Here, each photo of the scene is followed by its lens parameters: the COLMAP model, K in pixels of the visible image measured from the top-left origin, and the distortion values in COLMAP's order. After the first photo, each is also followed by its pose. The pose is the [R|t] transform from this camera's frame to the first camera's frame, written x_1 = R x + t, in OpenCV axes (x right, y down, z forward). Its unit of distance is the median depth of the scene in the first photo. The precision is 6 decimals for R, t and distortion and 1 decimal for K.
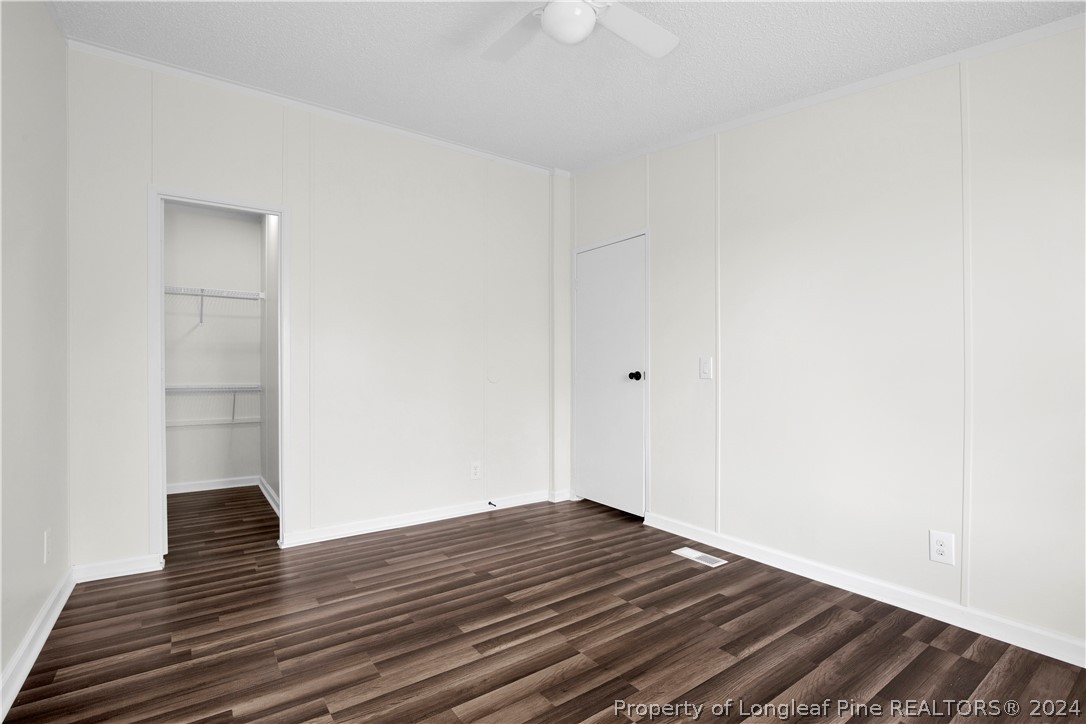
lens RADIAL K [[510.0, 0, 540.4], [0, 510.0, 365.3], [0, 0, 1]] dist [-0.025117, 0.001209]
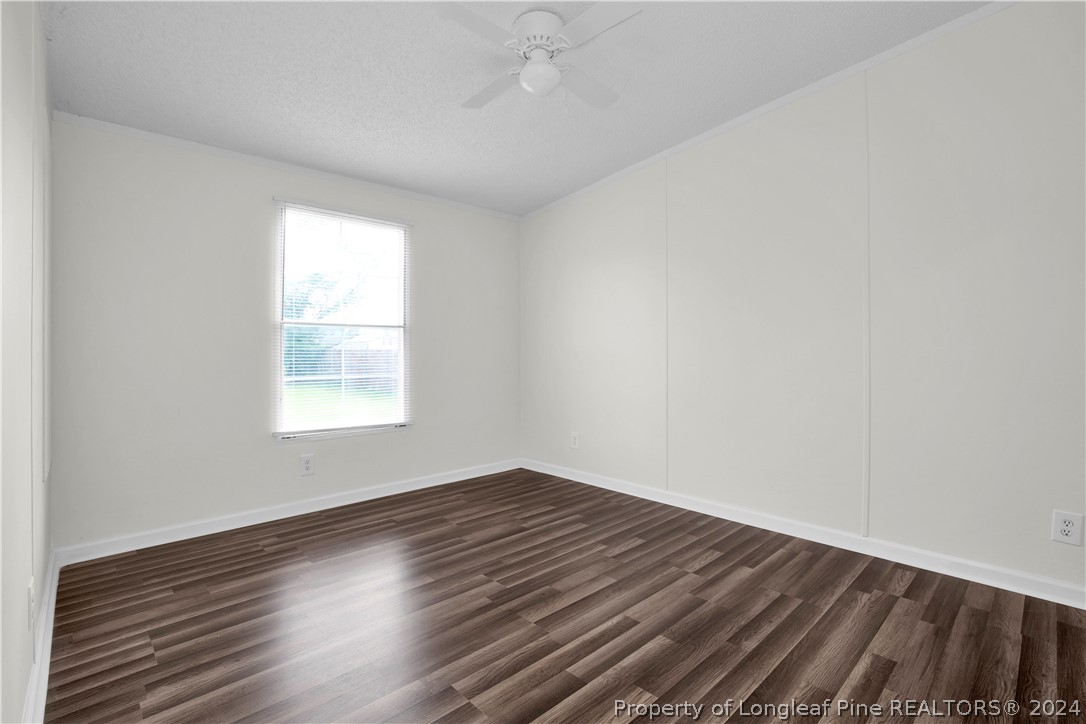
lens RADIAL K [[510.0, 0, 540.4], [0, 510.0, 365.3], [0, 0, 1]] dist [-0.025117, 0.001209]
pose [[-0.990530, 0.004673, -0.137216, 0.203063], [0.001437, 0.999719, 0.023676, 0.014779], [0.137288, 0.023255, -0.990258, 1.996632]]
